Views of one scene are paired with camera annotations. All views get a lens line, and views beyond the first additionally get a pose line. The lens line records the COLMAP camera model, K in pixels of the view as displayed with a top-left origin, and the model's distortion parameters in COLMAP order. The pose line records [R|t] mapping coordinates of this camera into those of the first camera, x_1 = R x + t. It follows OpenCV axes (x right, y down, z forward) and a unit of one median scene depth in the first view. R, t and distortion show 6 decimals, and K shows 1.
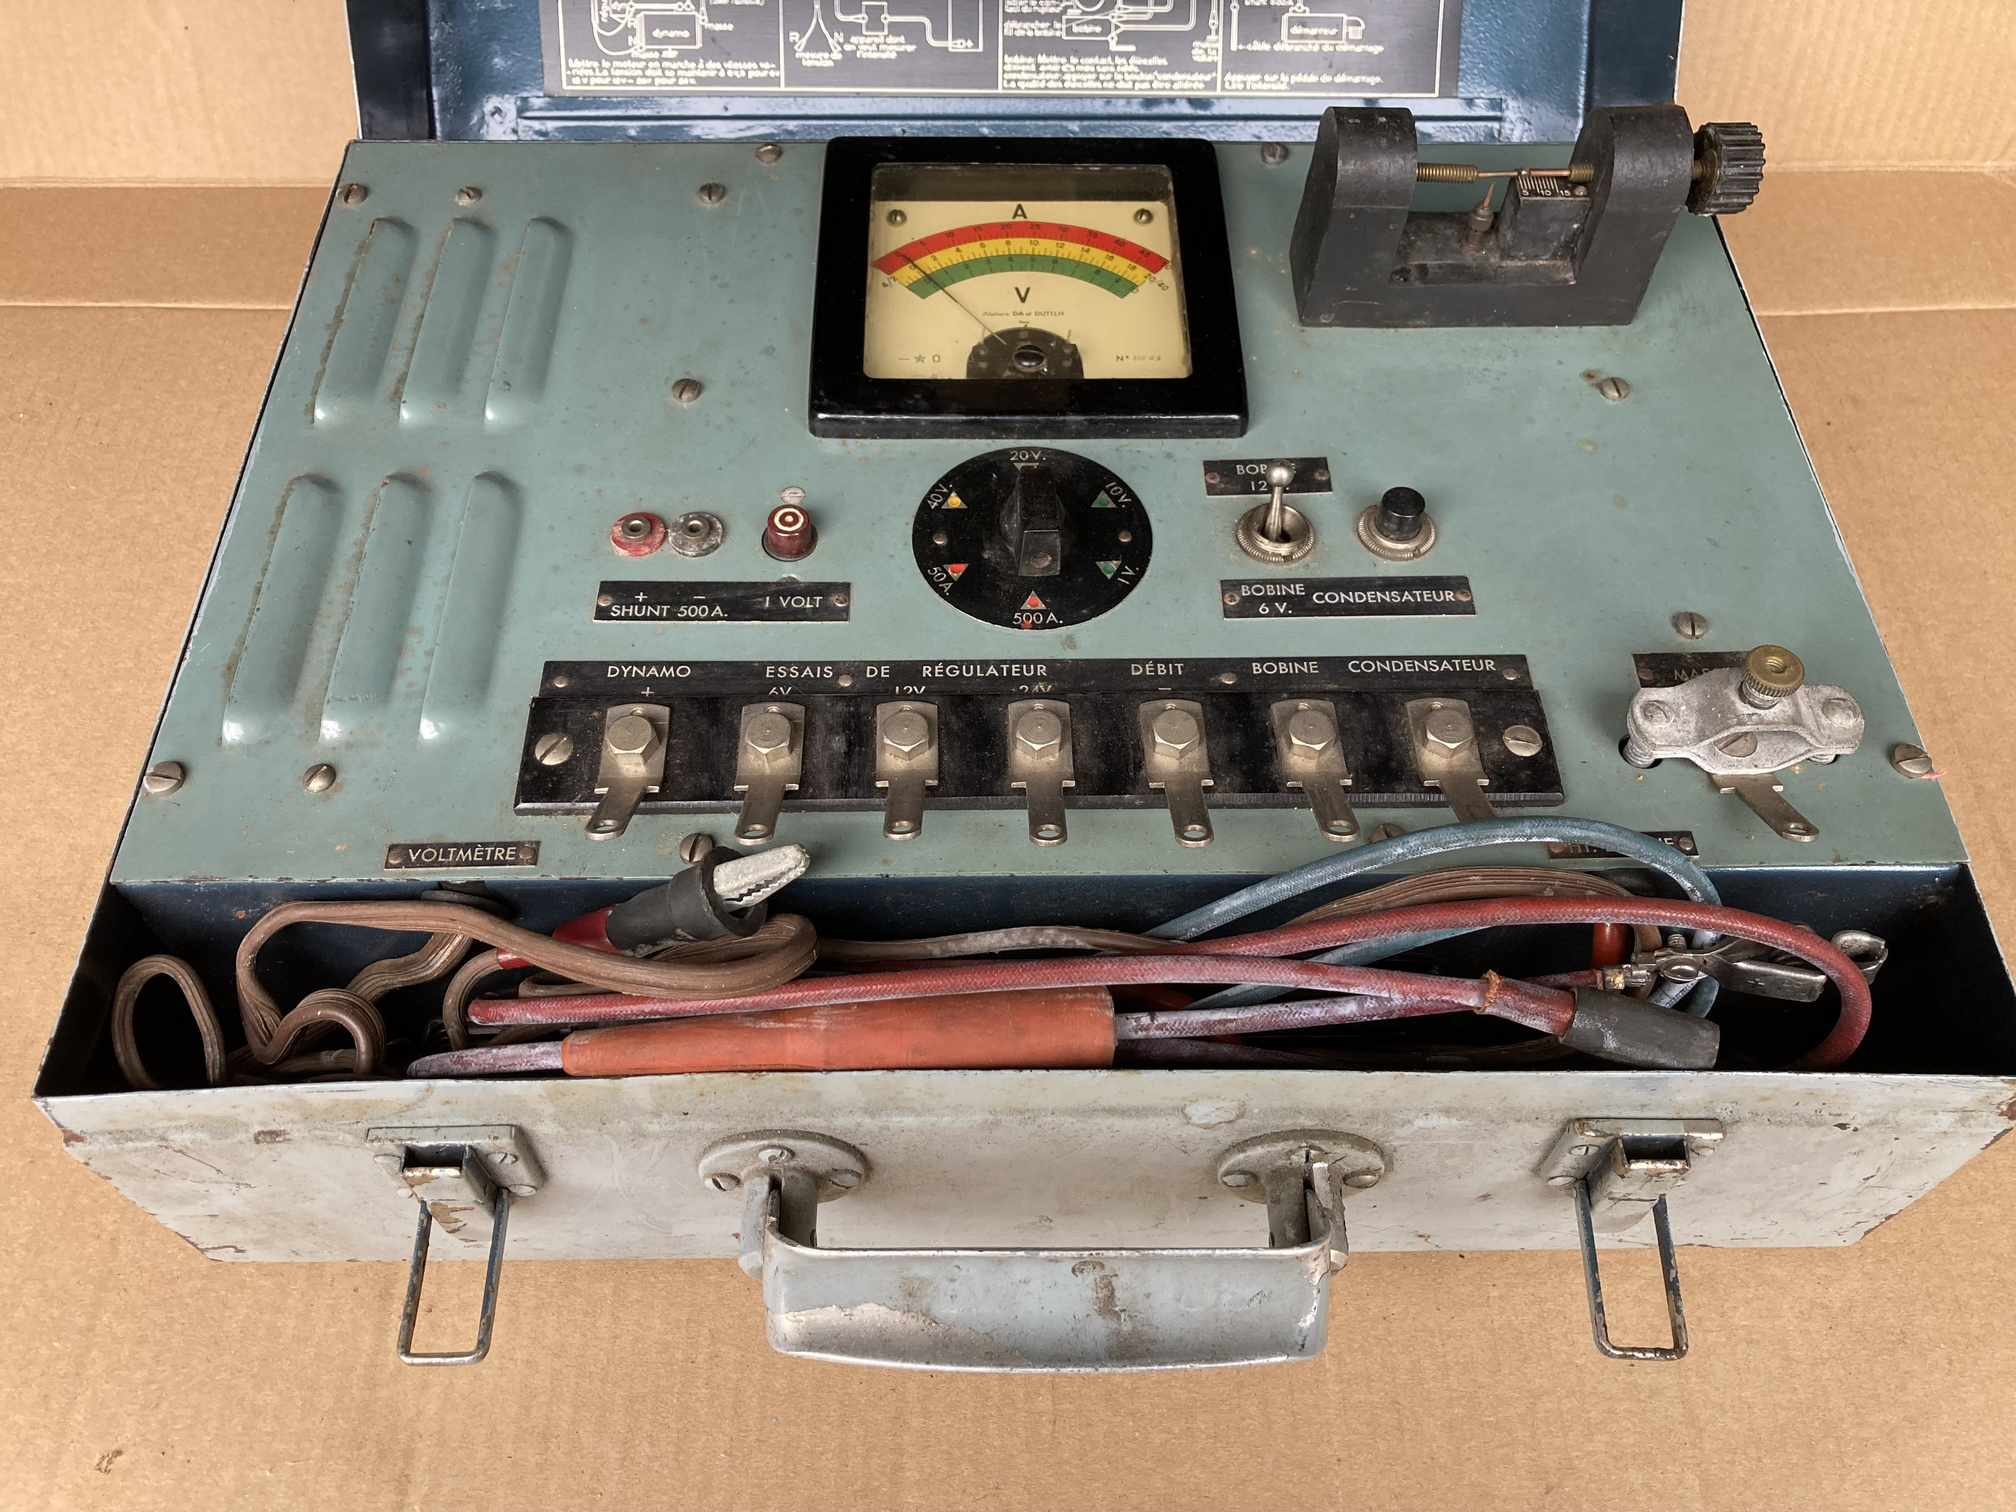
lens RADIAL K [[1679.6, 0, 1002.2], [0, 1679.6, 741.7], [0, 0, 1]] dist [0.039180, -0.054733]
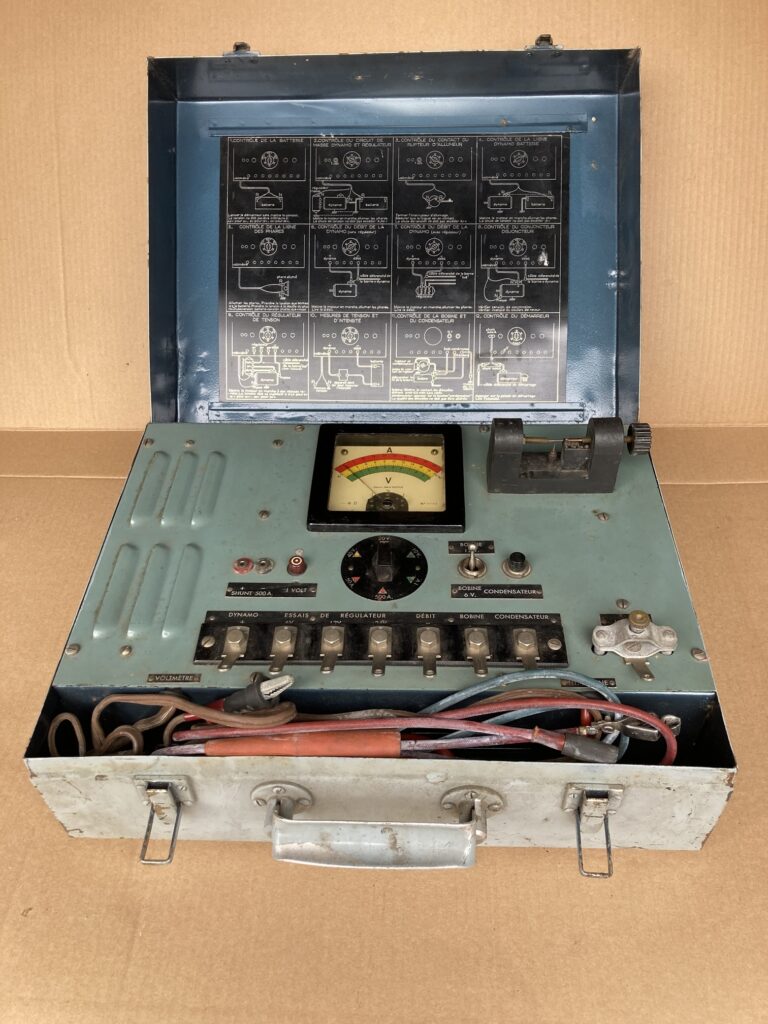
lens RADIAL K [[845.0, 0, 389.9], [0, 845.0, 520.0], [0, 0, 1]] dist [0.080241, -0.115435]
pose [[0.998377, 0.008432, -0.056323, 0.105520], [-0.018221, 0.984289, -0.175622, 0.043969], [0.053957, 0.176363, 0.982845, -0.380117]]
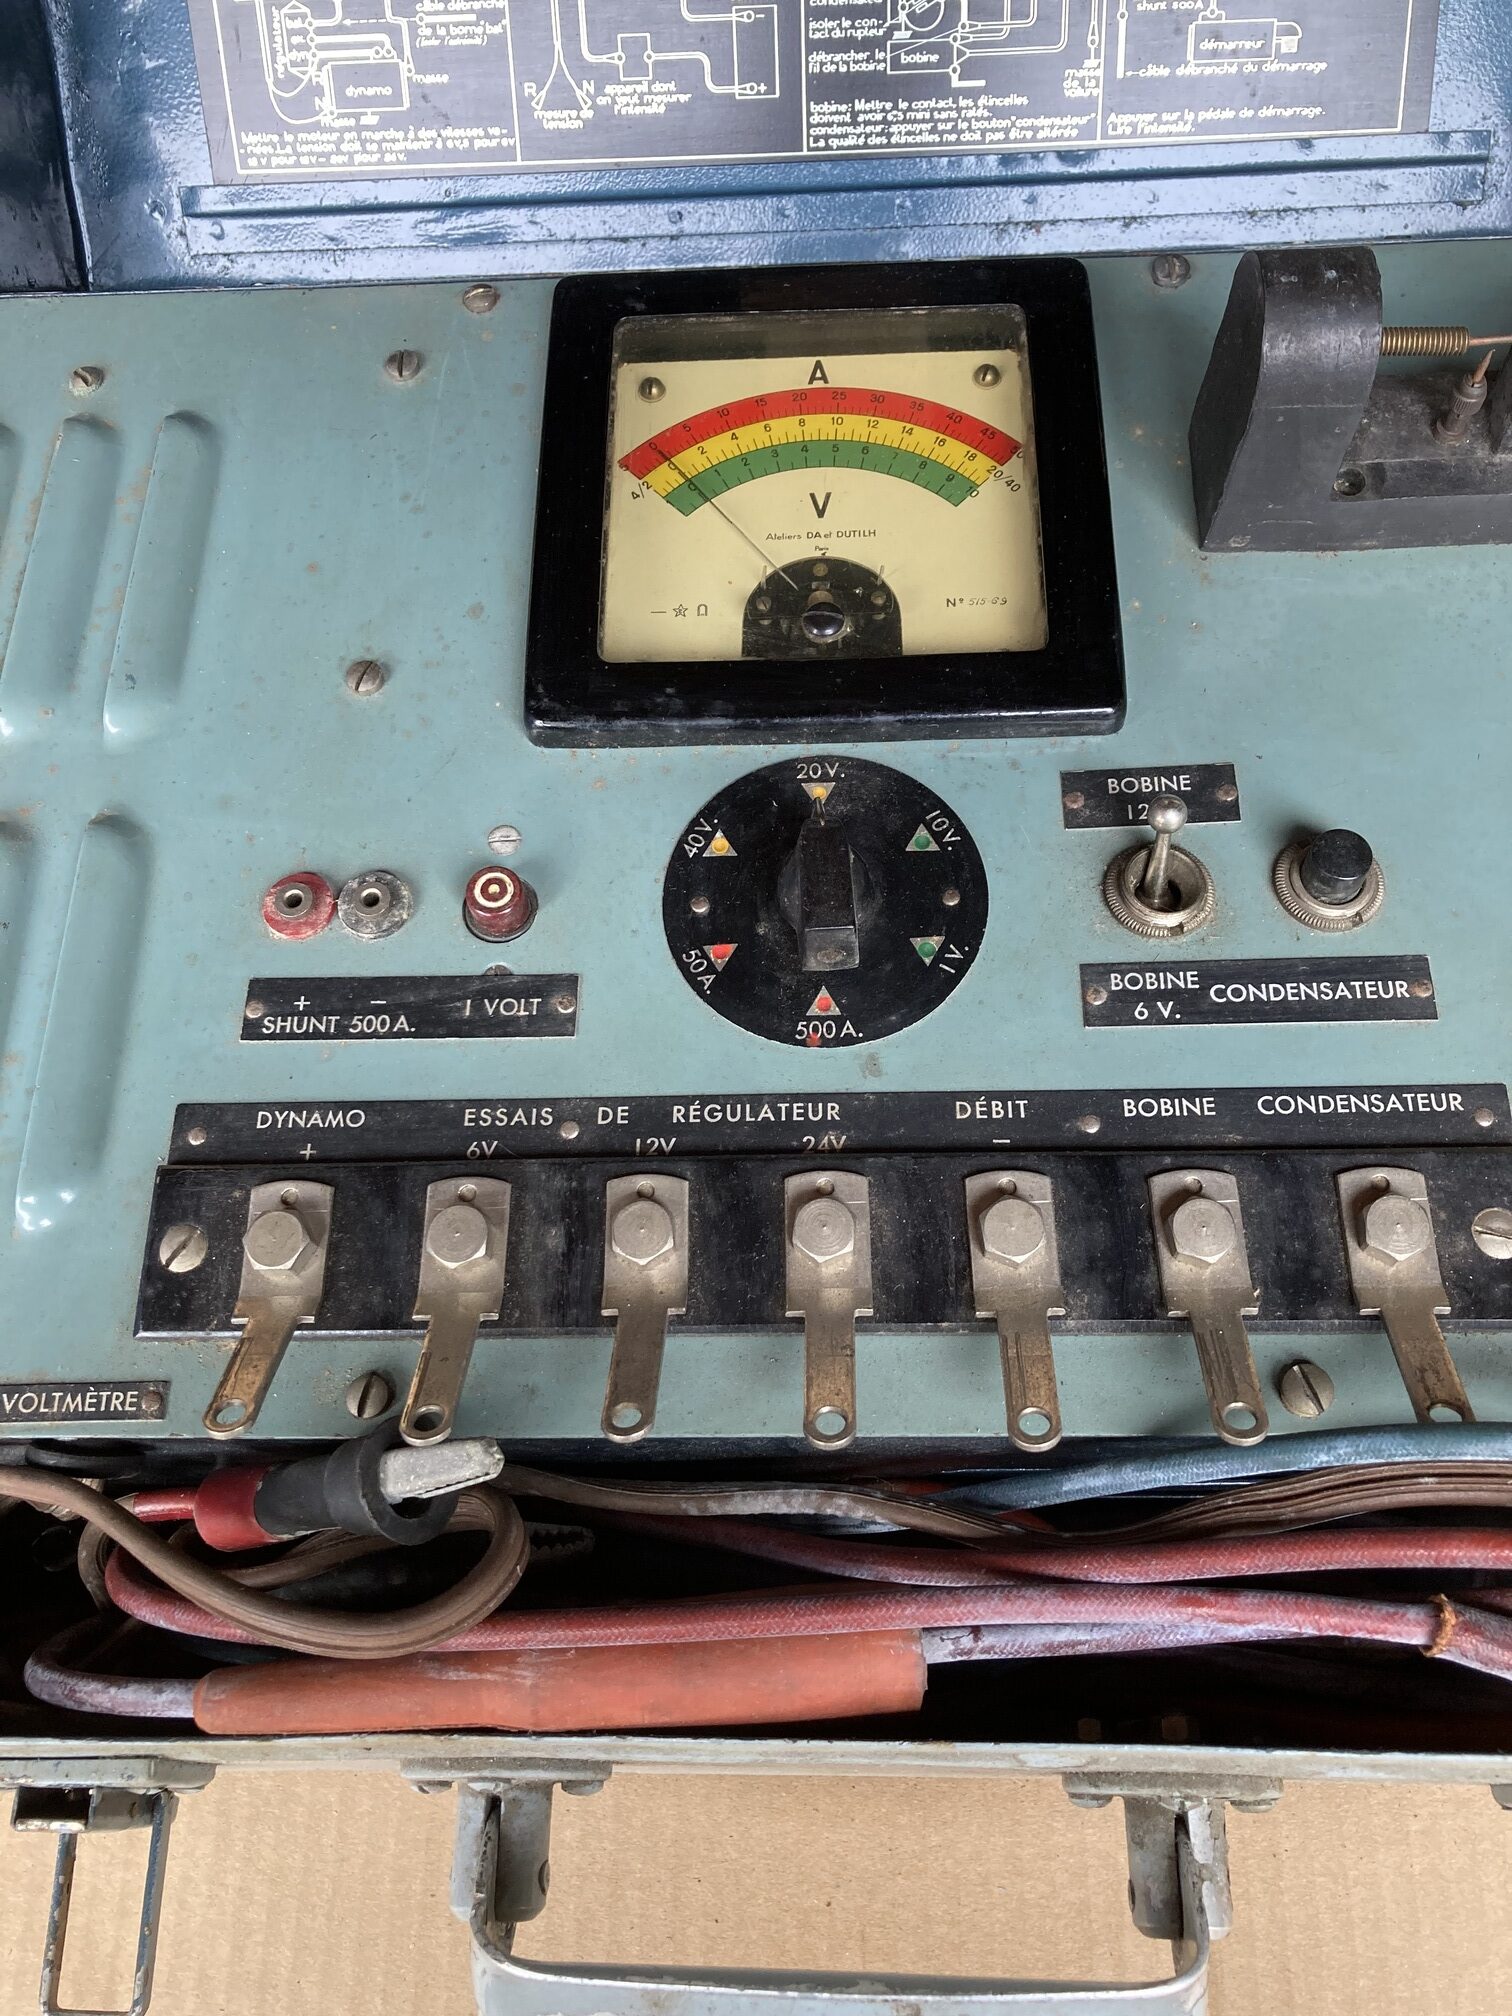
lens RADIAL K [[1663.4, 0, 772.0], [0, 1663.4, 1004.6], [0, 0, 1]] dist [0.009561, 0.005619]
pose [[0.997621, -0.008789, -0.068373, 0.044537], [0.021632, 0.981654, 0.189441, -0.215919], [0.065454, -0.190470, 0.979509, 0.277337]]
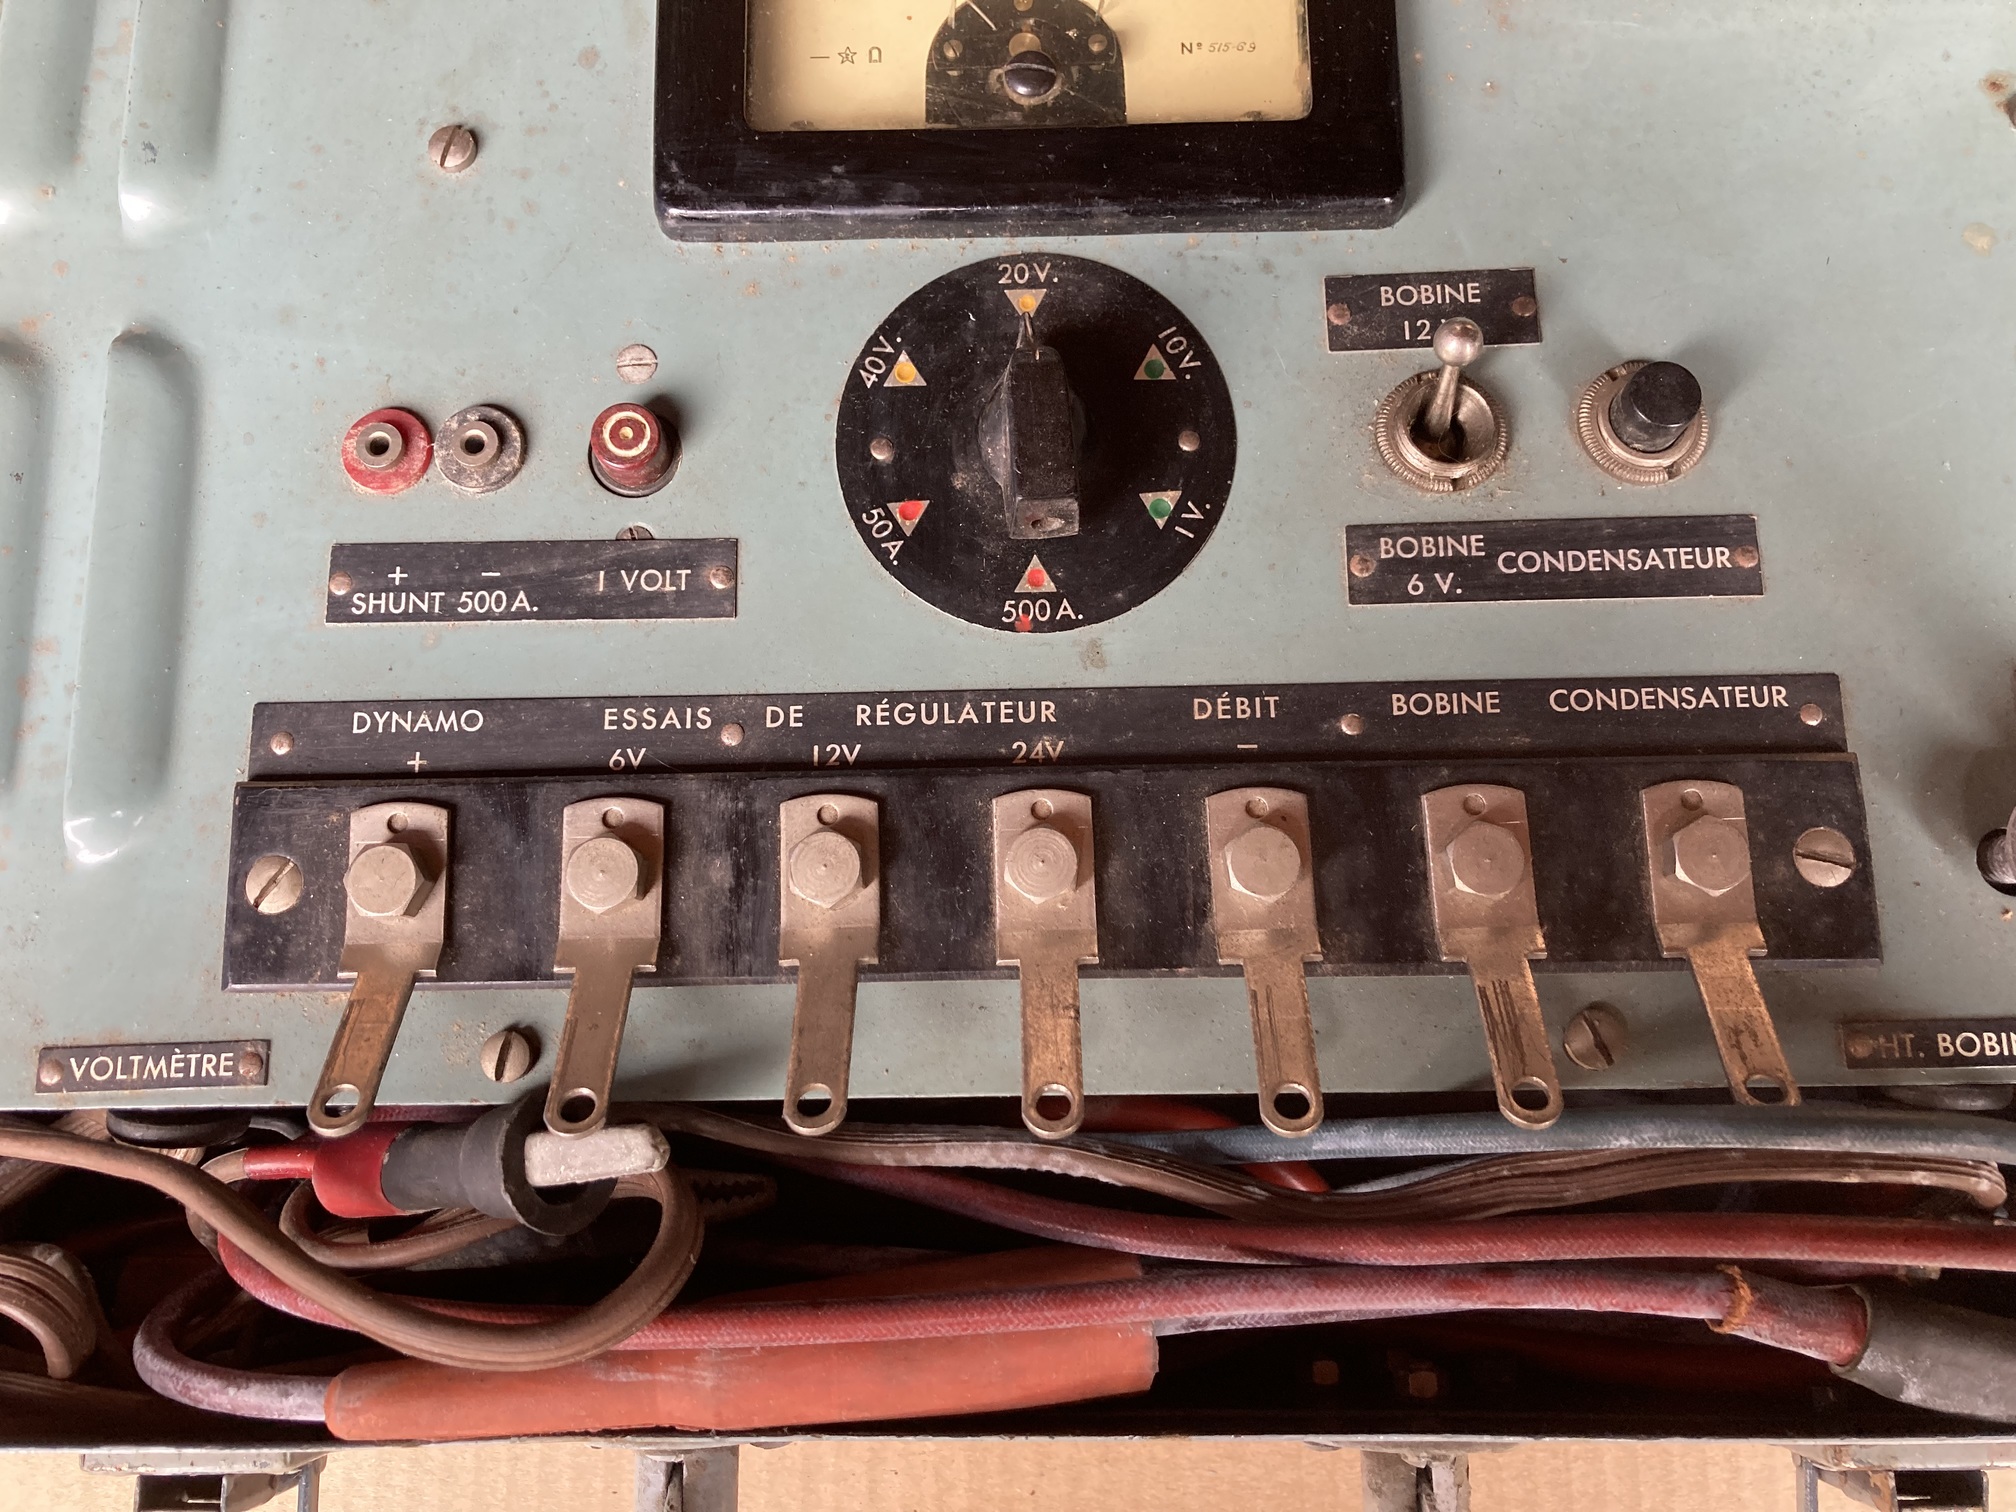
lens RADIAL K [[1683.4, 0, 1004.2], [0, 1683.4, 745.1], [0, 0, 1]] dist [0.001126, -0.003458]
pose [[0.999621, -0.006065, -0.026858, 0.022666], [0.015958, 0.922529, 0.385597, -0.255778], [0.022439, -0.385880, 0.922276, 0.402503]]
